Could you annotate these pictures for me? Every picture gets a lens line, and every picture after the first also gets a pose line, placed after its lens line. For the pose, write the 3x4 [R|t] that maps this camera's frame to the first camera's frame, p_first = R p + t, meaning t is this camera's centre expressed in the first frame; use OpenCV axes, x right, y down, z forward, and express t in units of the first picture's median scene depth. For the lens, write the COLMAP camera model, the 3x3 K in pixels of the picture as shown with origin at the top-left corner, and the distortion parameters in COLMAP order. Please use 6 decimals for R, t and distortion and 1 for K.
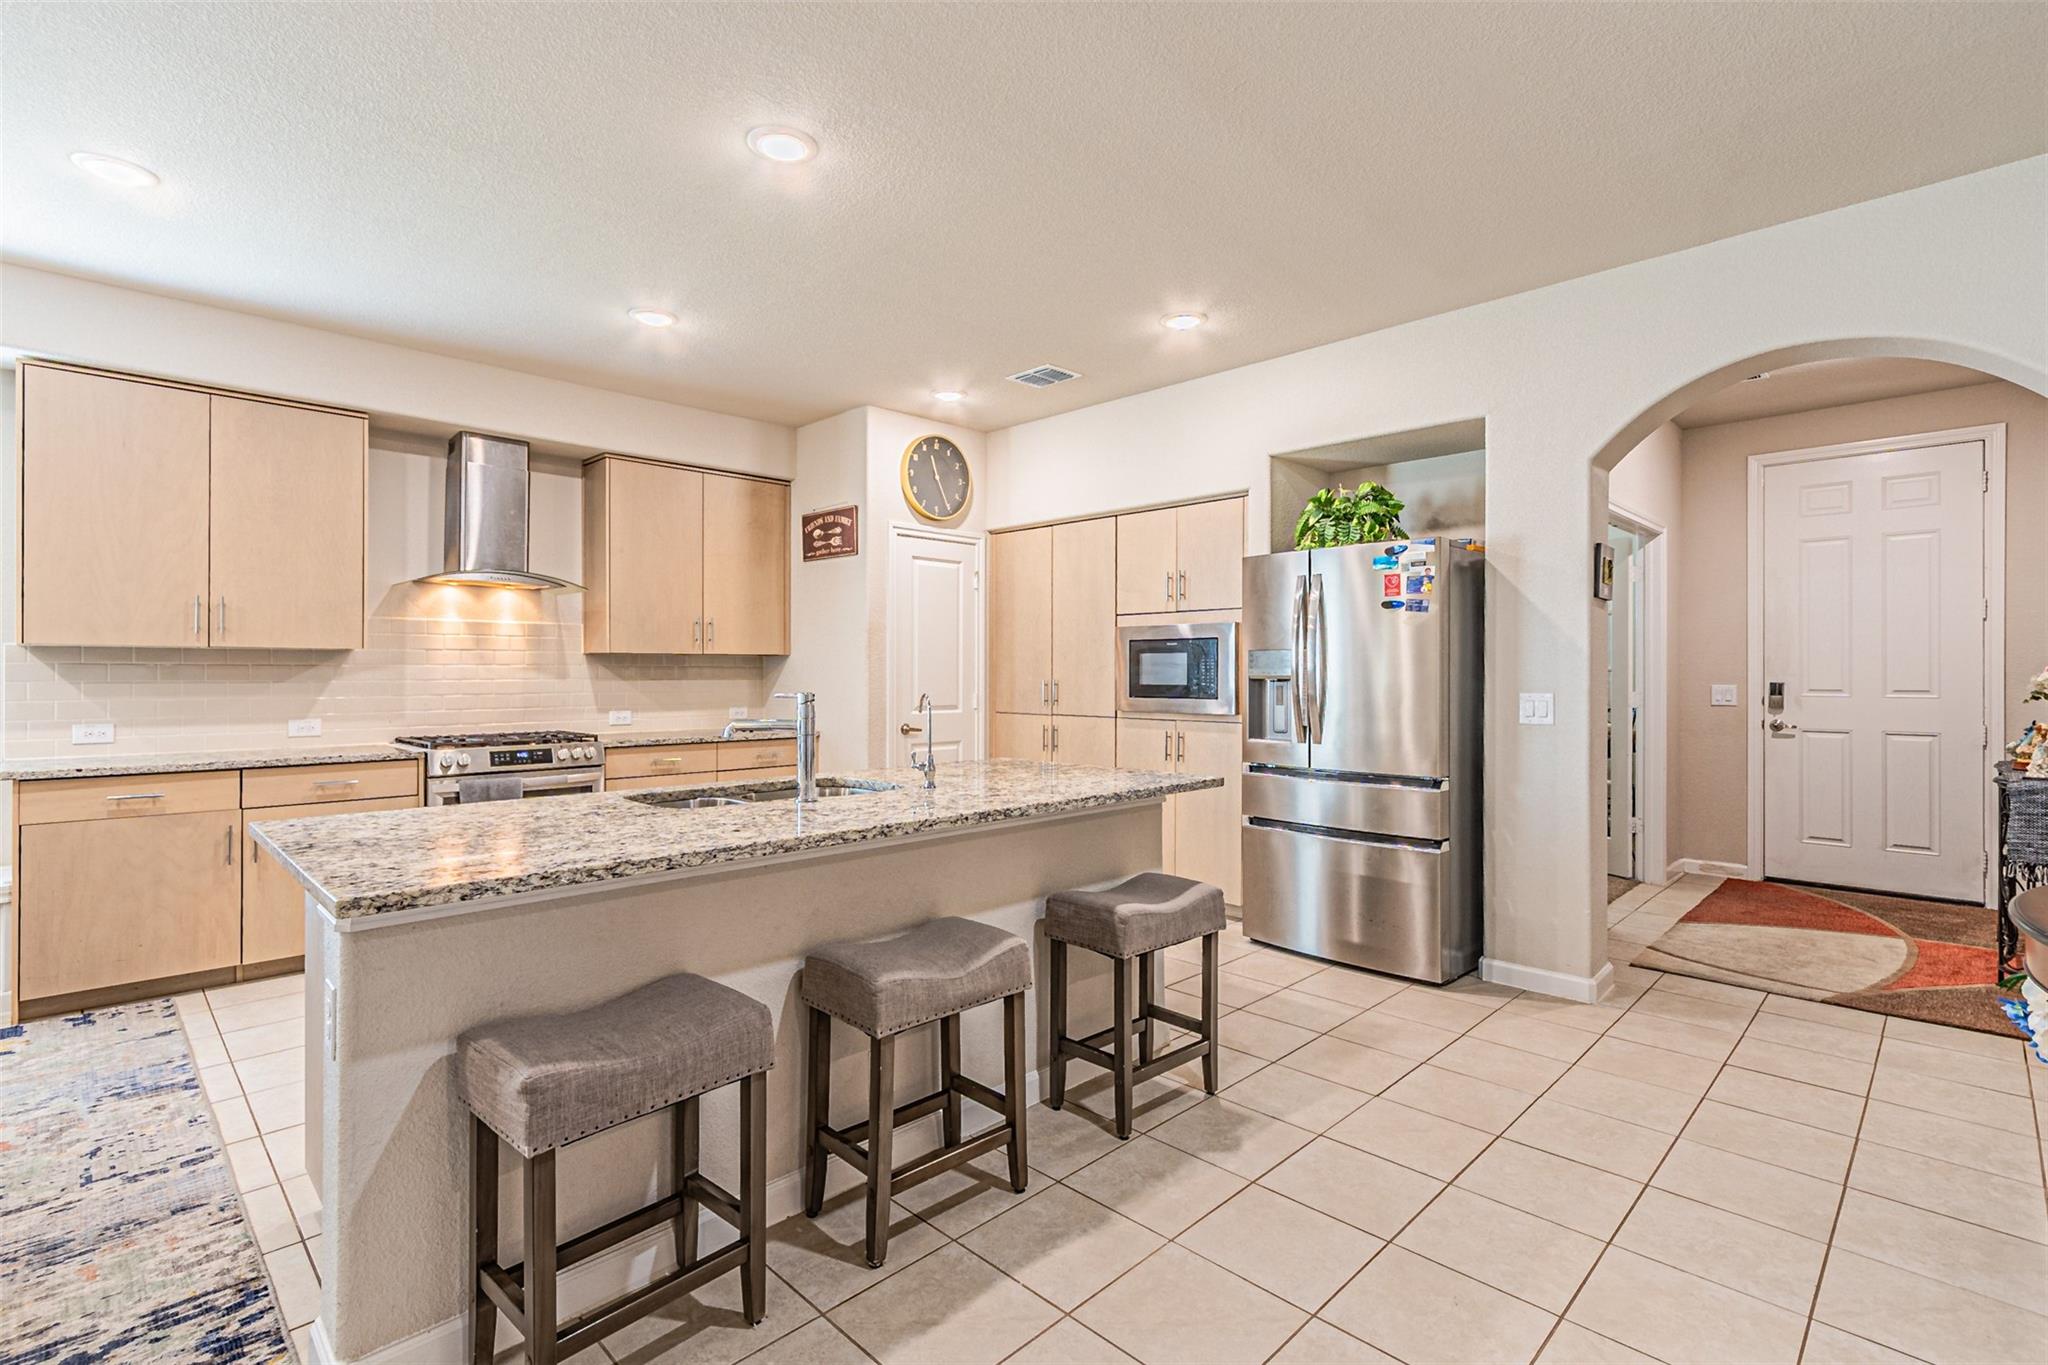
lens RADIAL K [[945.8, 0, 1024.7], [0, 945.8, 664.8], [0, 0, 1]] dist [-0.001341, -0.000001]
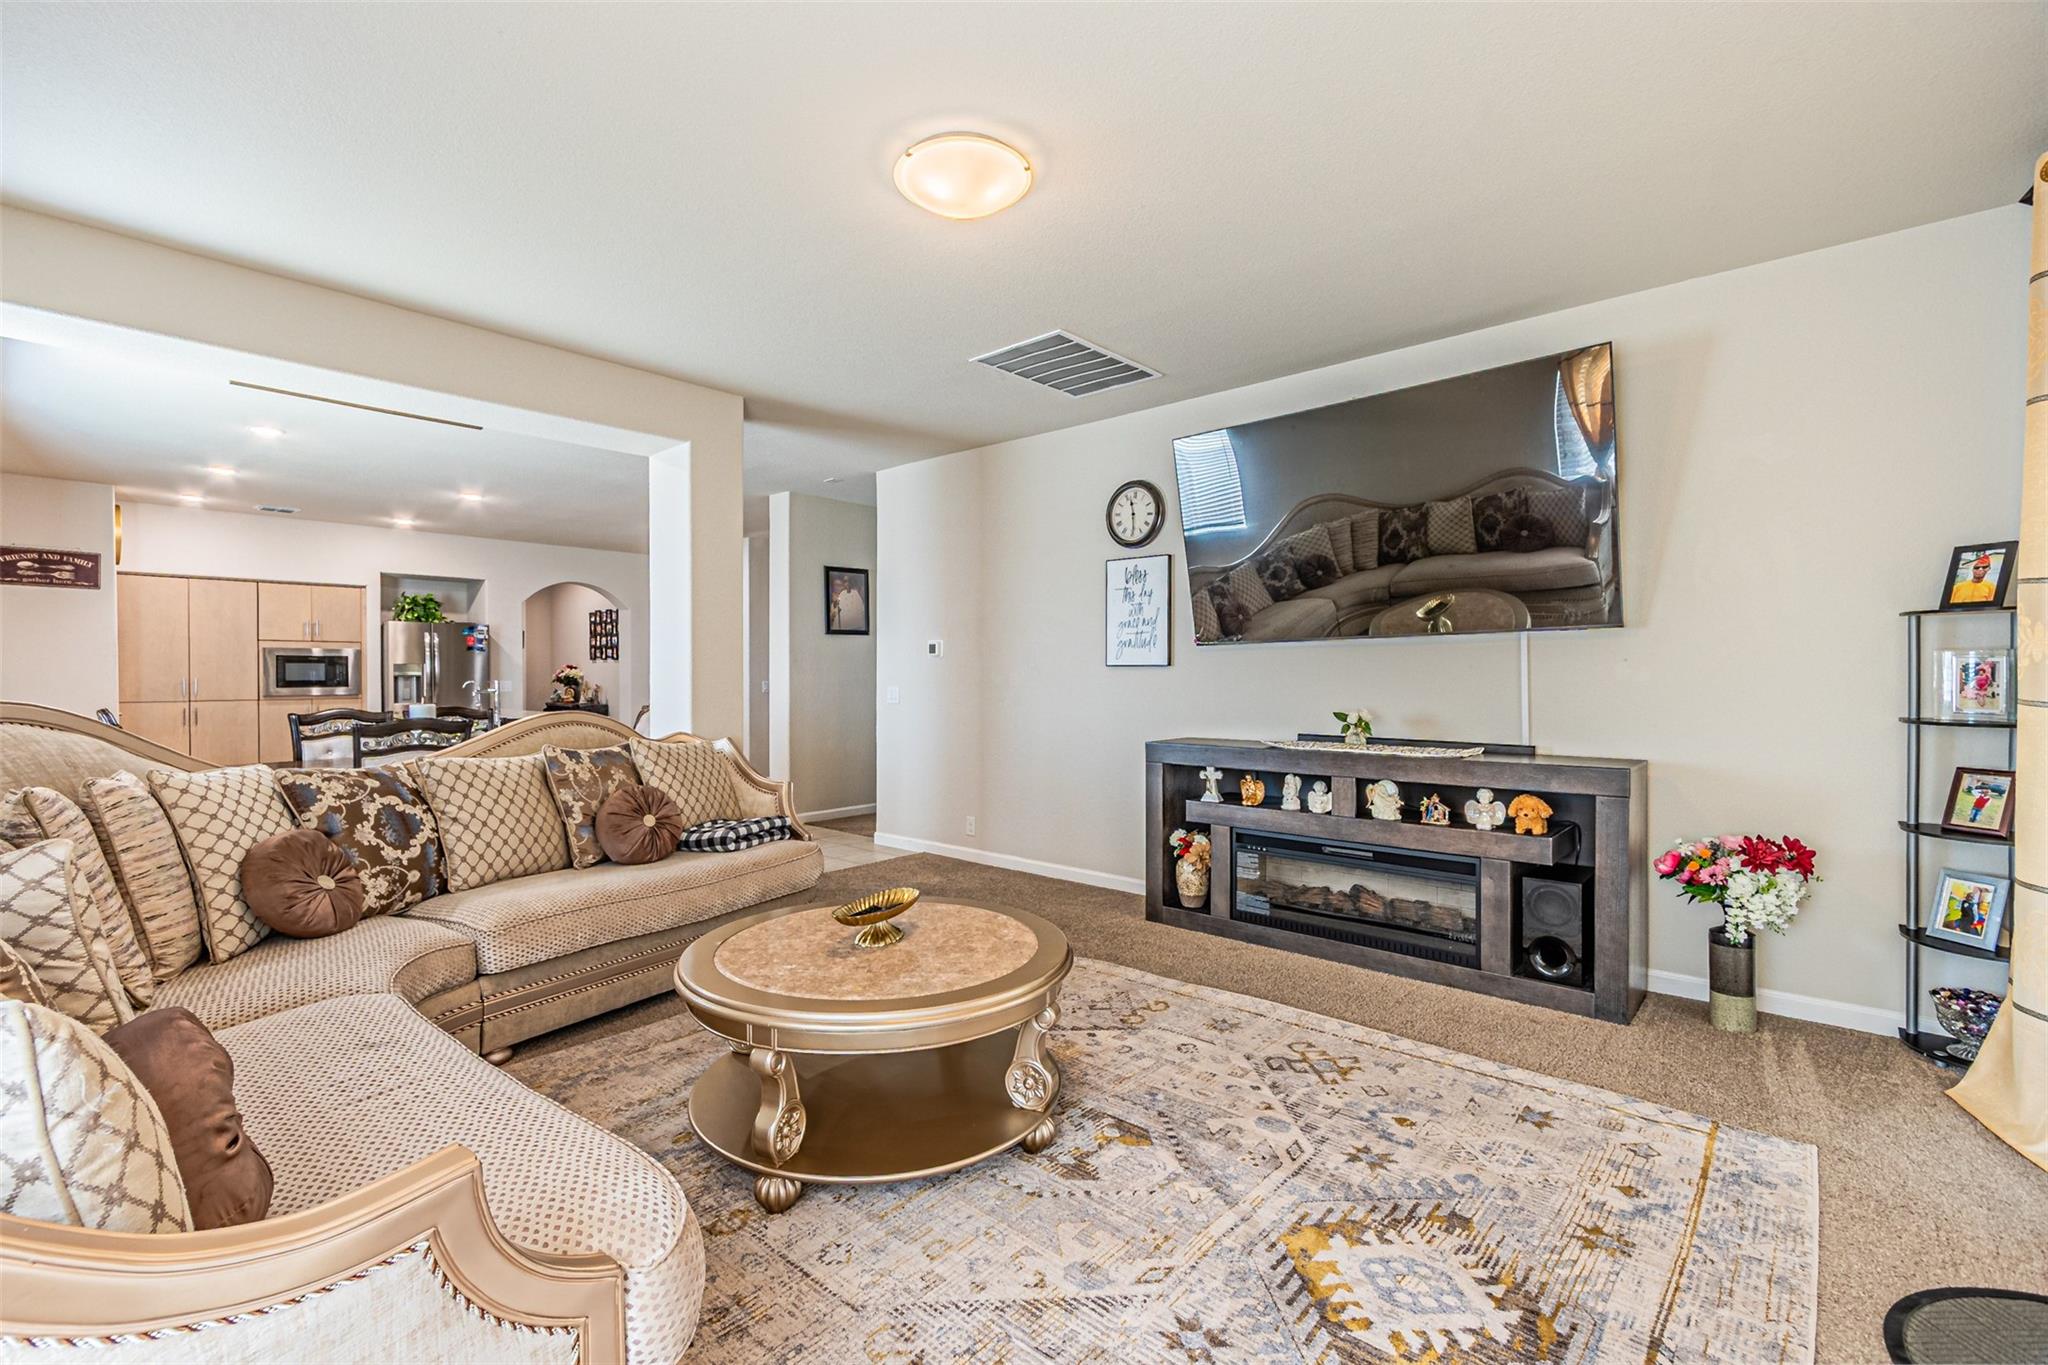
lens RADIAL K [[898.7, 0, 1025.6], [0, 898.7, 679.8], [0, 0, 1]] dist [0.000076, 0.000006]
pose [[-0.076670, -0.004703, 0.997045, -0.794132], [-0.009458, 0.999947, 0.003989, -0.000183], [-0.997012, -0.009125, -0.076710, -0.133012]]
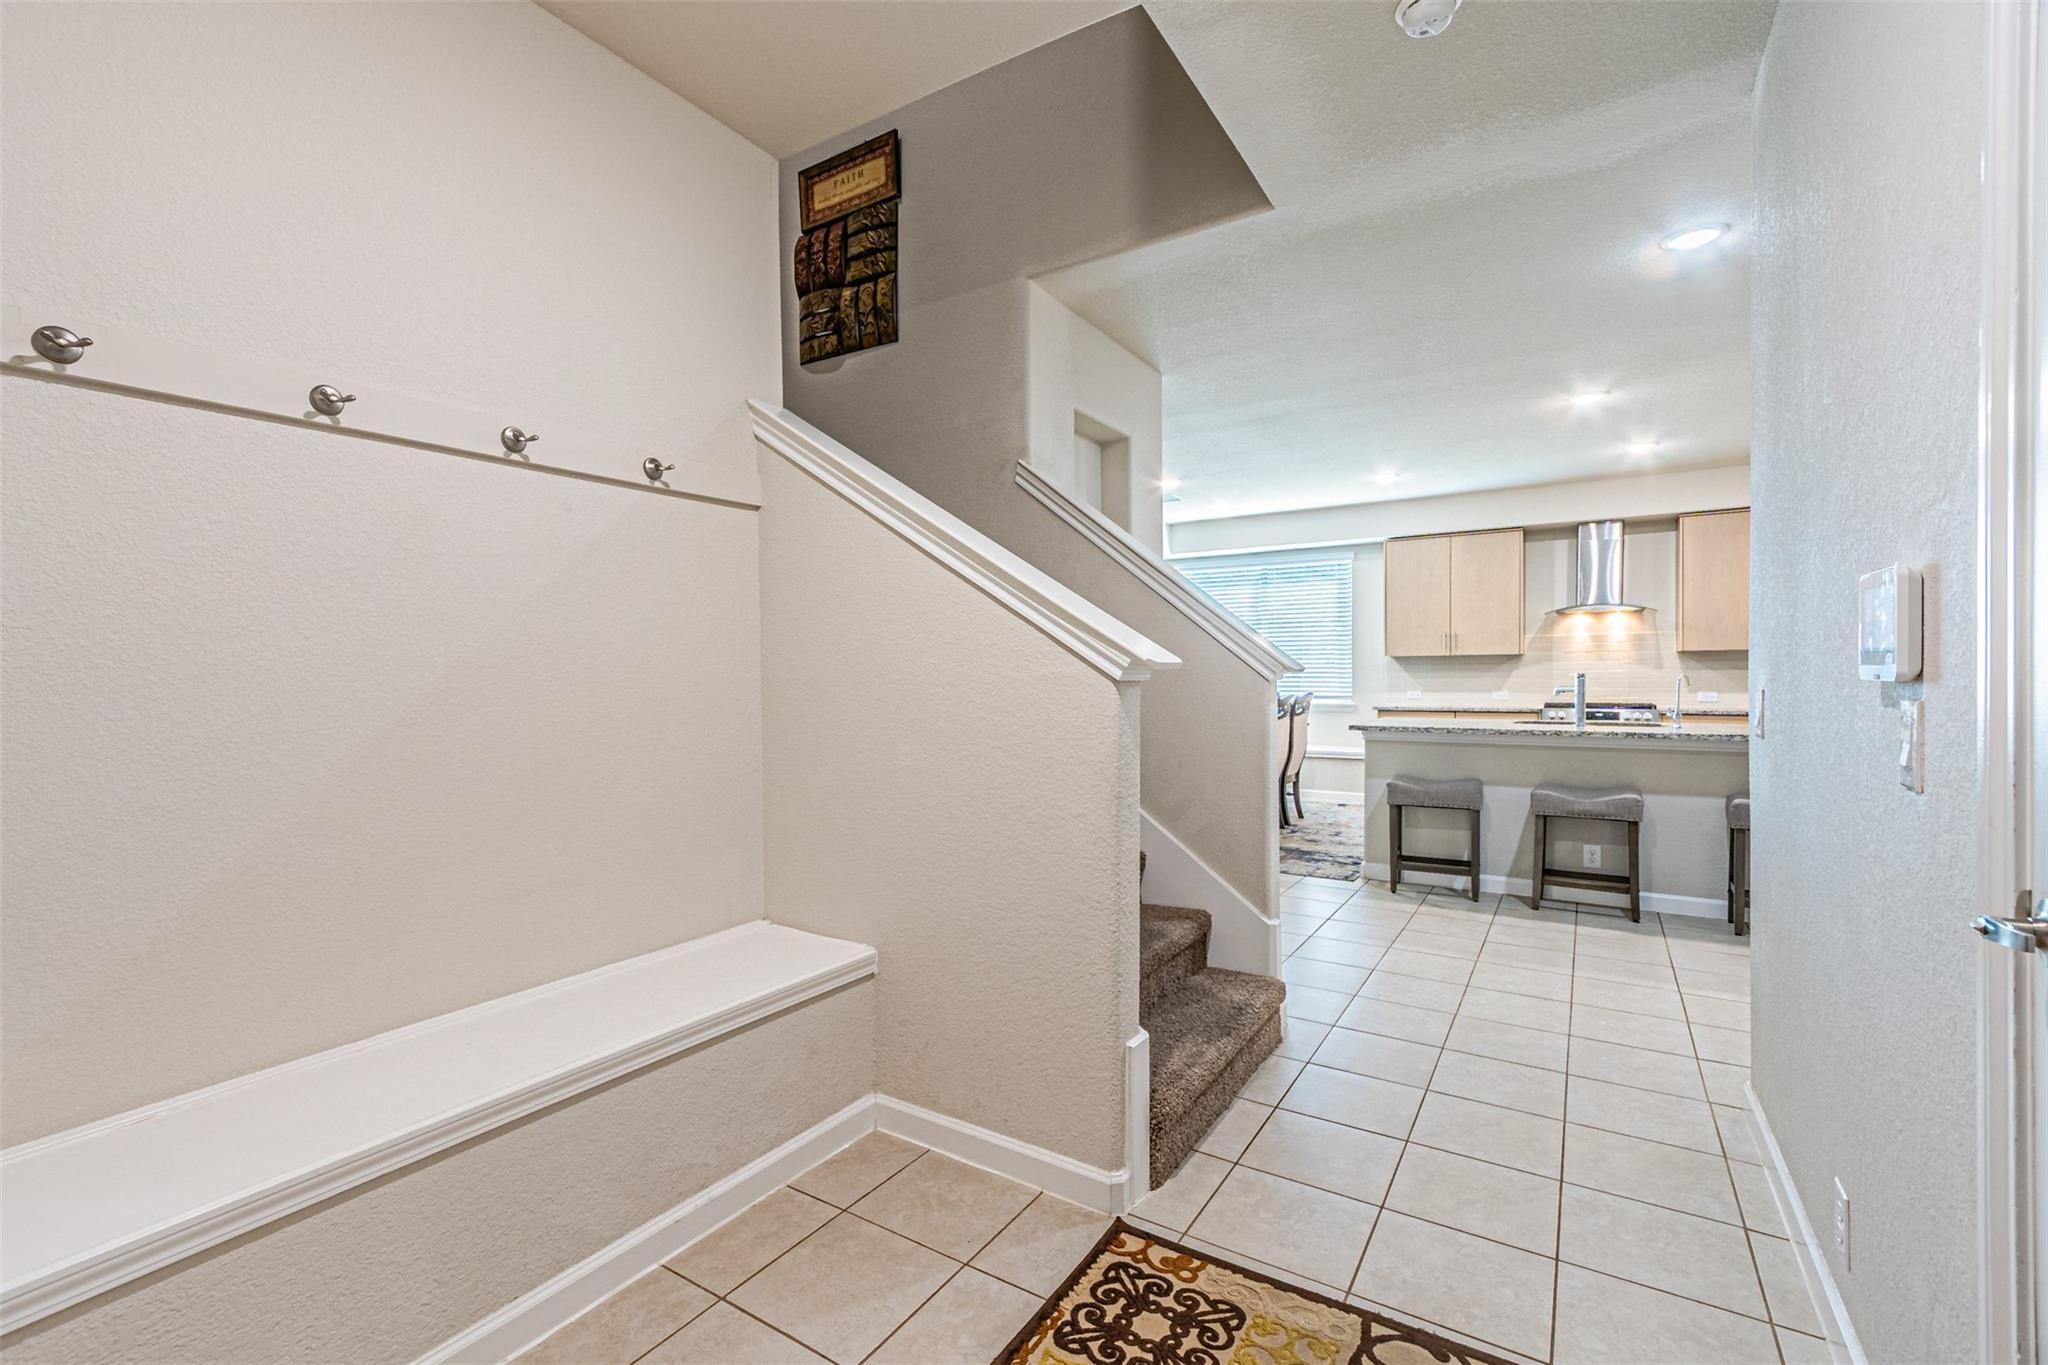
lens RADIAL K [[898.7, 0, 1021.2], [0, 898.7, 679.2], [0, 0, 1]] dist [0.000076, 0.000006]
pose [[0.218358, 0.000238, -0.975869, 0.807525], [0.017831, 0.999832, 0.004234, 0.008226], [0.975706, -0.018326, 0.218317, -0.346033]]
